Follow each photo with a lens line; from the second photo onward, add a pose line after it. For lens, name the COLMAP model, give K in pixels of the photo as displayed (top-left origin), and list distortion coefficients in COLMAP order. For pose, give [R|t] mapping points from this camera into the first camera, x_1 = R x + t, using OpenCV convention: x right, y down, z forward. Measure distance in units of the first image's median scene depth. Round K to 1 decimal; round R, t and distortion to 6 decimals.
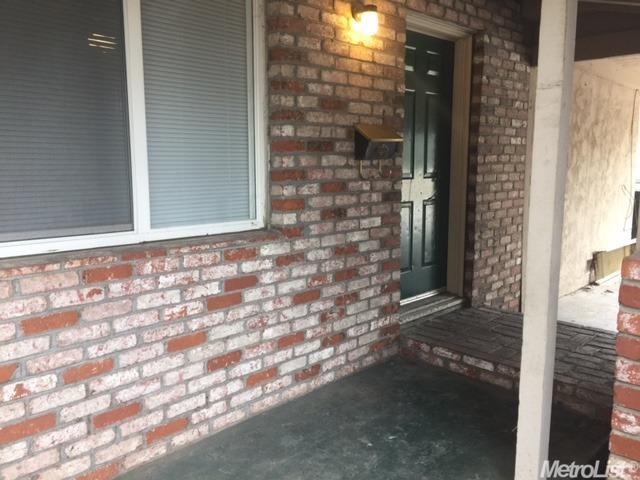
lens RADIAL K [[542.8, 0, 321.5], [0, 542.8, 242.1], [0, 0, 1]] dist [0.039029, 0.000560]
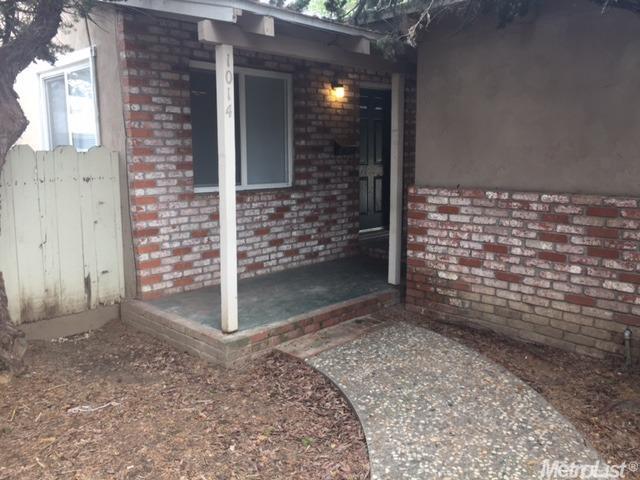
lens RADIAL K [[542.8, 0, 318.7], [0, 542.8, 237.1], [0, 0, 1]] dist [0.039029, 0.000560]
pose [[0.999910, -0.003310, -0.013000, 0.030707], [0.003393, 0.999974, 0.006434, 0.163934], [0.012978, -0.006478, 0.999895, -1.198480]]
